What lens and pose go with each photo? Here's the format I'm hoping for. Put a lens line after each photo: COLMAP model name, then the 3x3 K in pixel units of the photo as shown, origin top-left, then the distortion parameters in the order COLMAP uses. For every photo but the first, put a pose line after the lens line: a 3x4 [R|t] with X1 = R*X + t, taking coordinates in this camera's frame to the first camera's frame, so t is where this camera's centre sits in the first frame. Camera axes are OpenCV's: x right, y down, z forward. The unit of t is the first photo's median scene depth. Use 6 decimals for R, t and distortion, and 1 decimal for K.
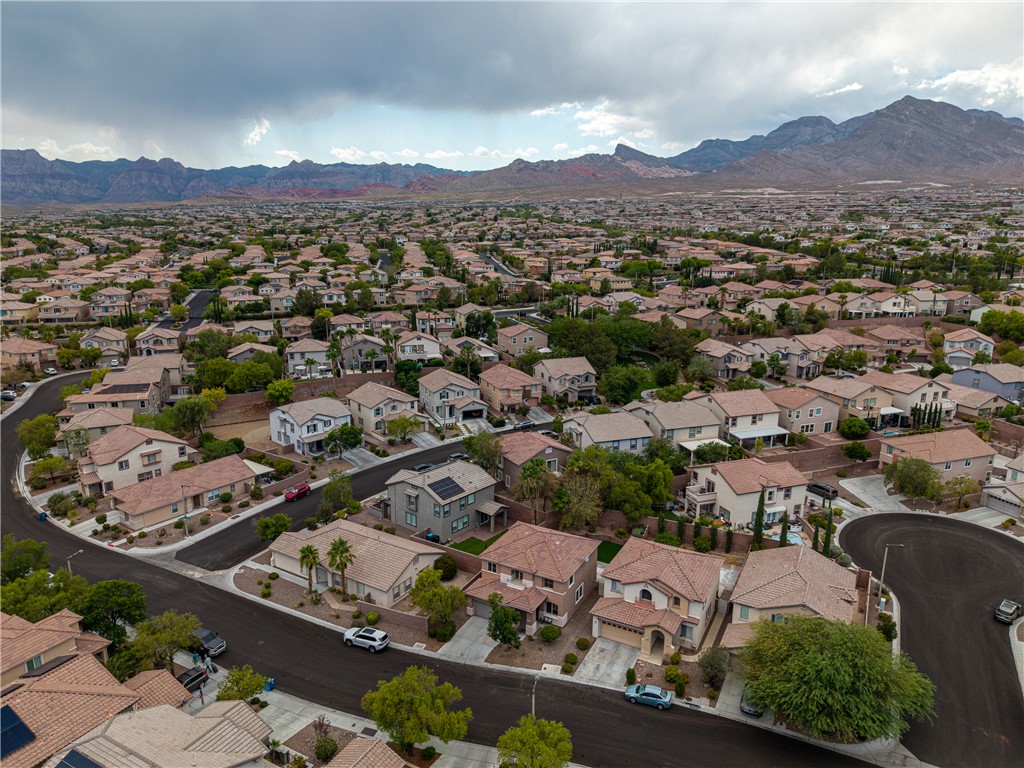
lens RADIAL K [[696.9, 0, 512.0], [0, 696.9, 384.0], [0, 0, 1]] dist [0.010919, -0.000882]
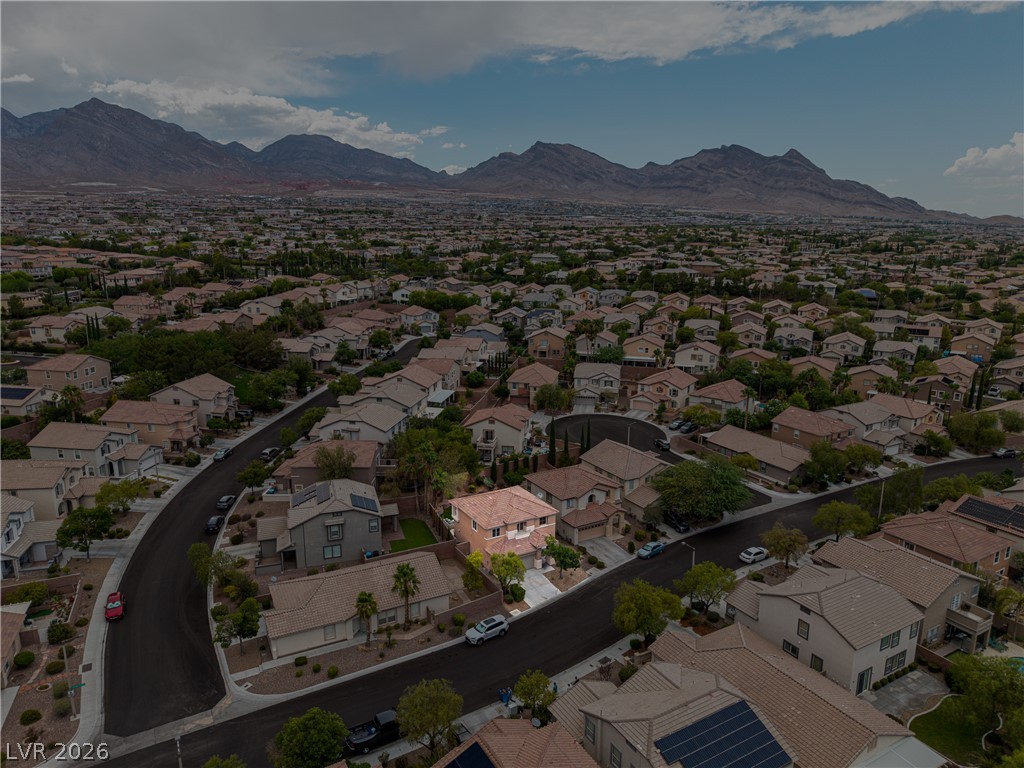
lens RADIAL K [[696.9, 0, 512.0], [0, 696.9, 384.0], [0, 0, 1]] dist [0.010919, -0.000882]
pose [[0.512890, -0.198203, 0.835260, -0.530748], [0.201234, 0.973630, 0.107470, -0.051091], [-0.834535, 0.112963, 0.539250, 0.199026]]
